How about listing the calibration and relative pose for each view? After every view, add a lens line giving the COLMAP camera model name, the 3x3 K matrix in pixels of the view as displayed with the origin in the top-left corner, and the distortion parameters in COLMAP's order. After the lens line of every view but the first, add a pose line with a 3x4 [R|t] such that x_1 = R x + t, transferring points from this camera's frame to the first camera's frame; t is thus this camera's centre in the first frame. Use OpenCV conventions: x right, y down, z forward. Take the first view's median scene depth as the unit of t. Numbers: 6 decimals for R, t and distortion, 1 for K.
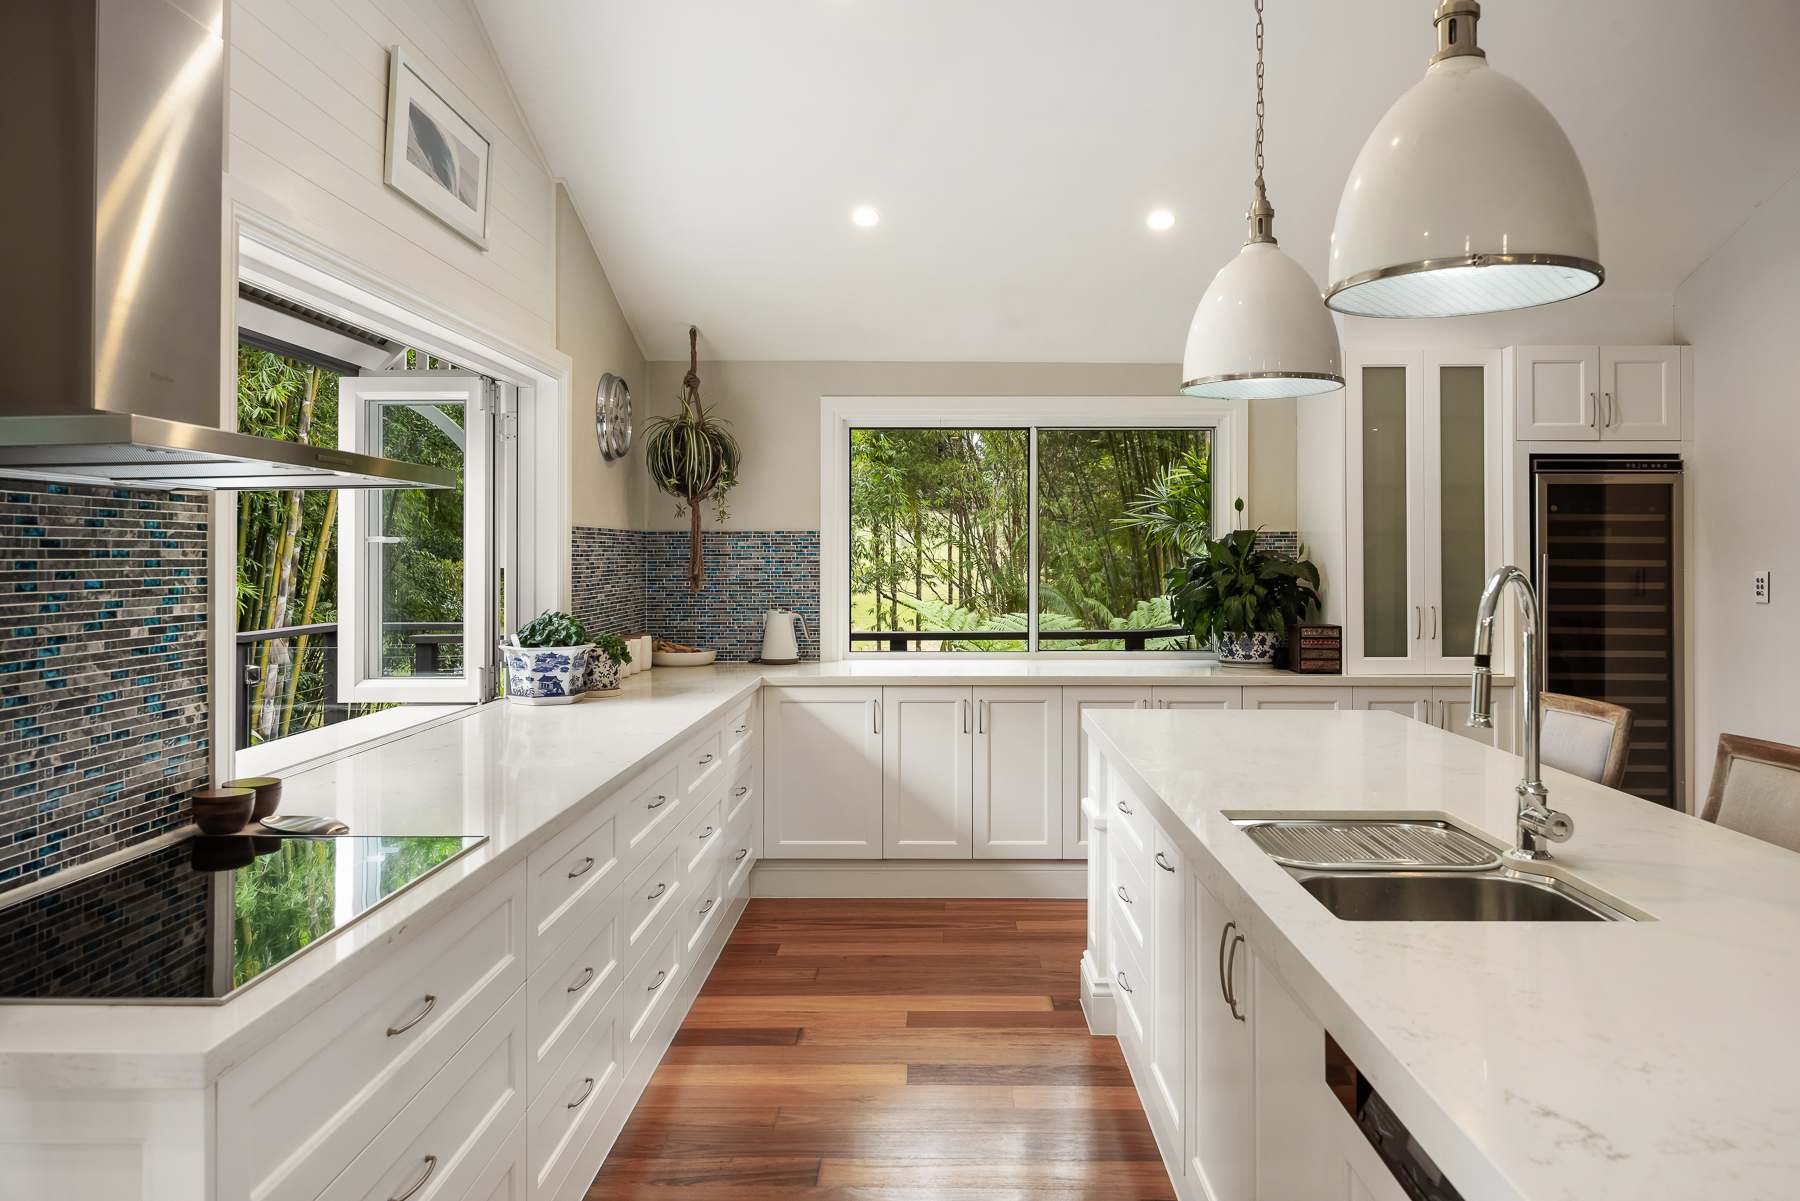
lens RADIAL K [[1237.6, 0, 904.4], [0, 1237.6, 583.2], [0, 0, 1]] dist [-0.002767, -0.000102]
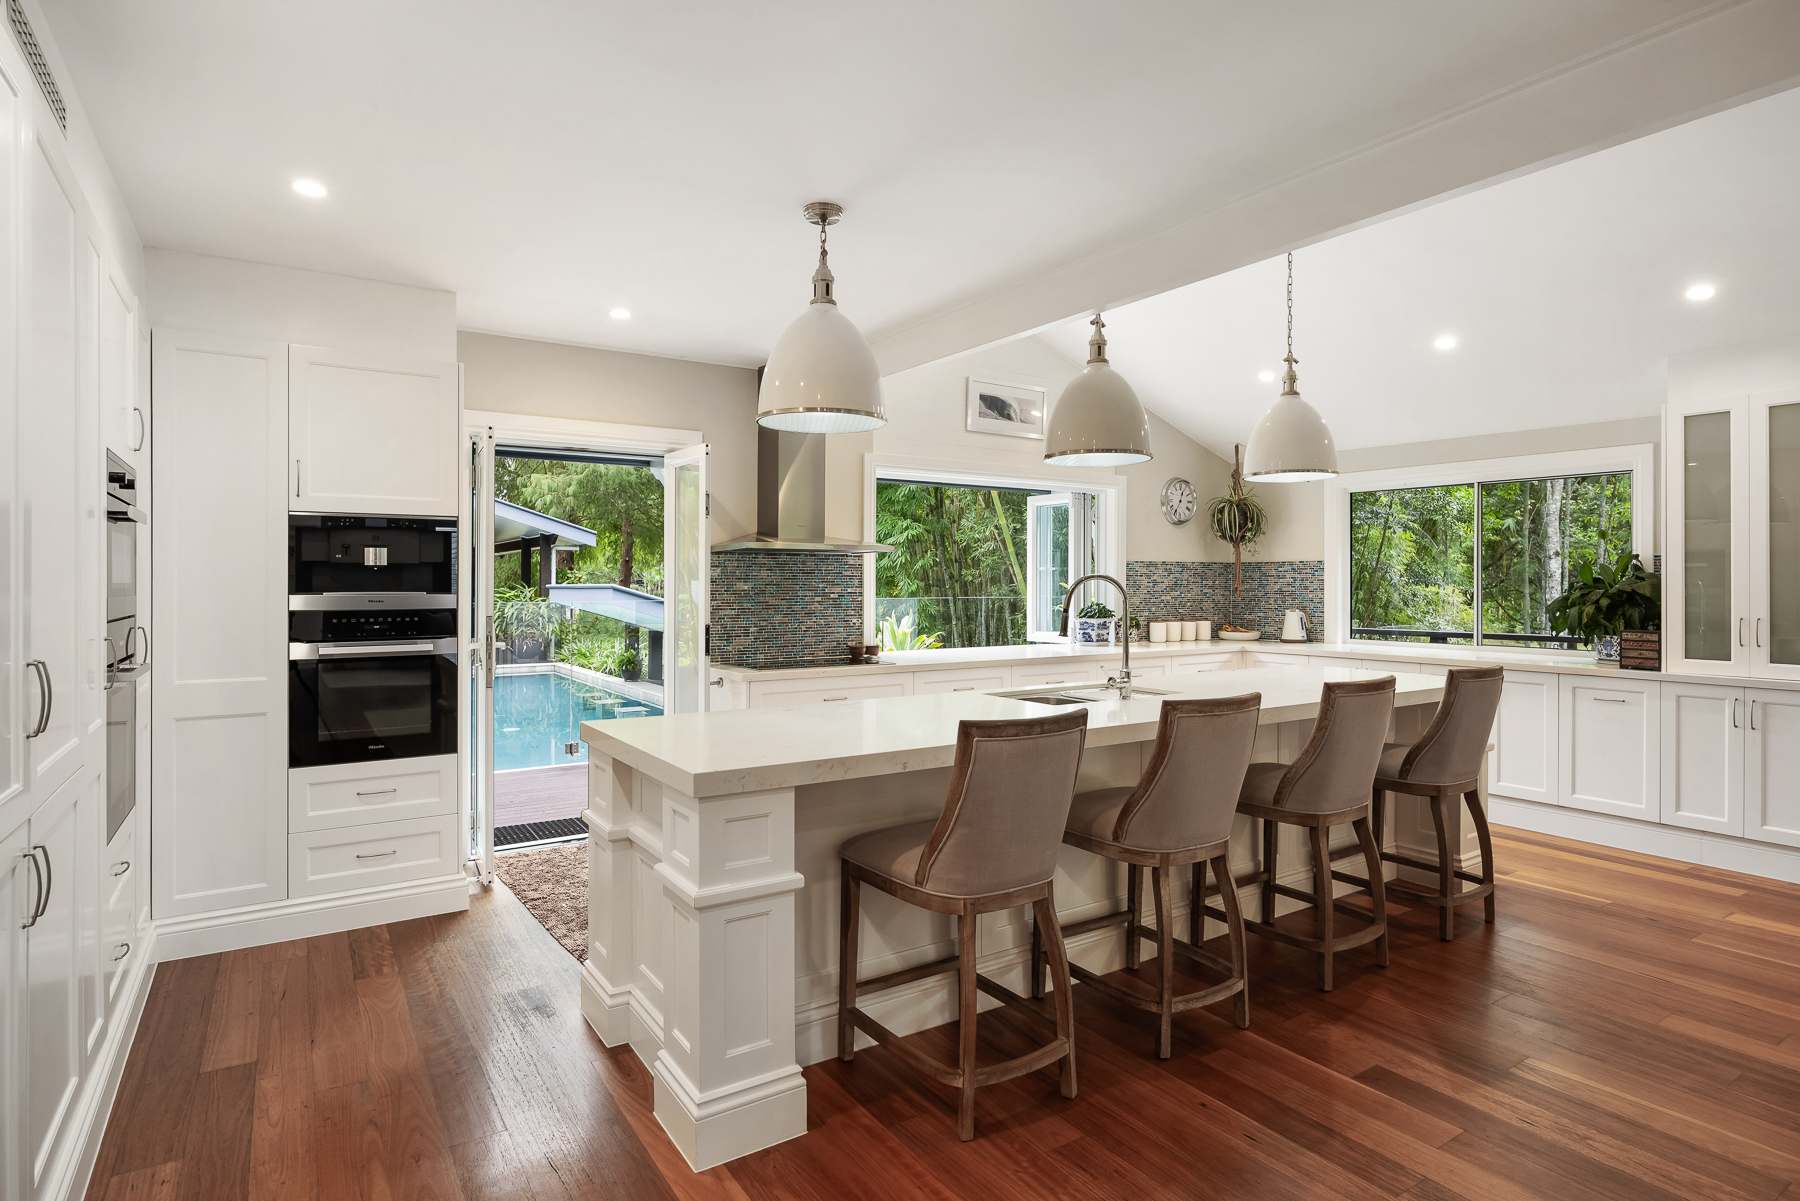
lens RADIAL K [[944.0, 0, 900.0], [0, 944.0, 593.0], [0, 0, 1]] dist [0.000801, 0.000024]
pose [[0.561428, 0.010289, -0.827462, 0.694459], [-0.020532, 0.999788, -0.001499, 0.013324], [0.827271, 0.017831, 0.561520, -0.139850]]
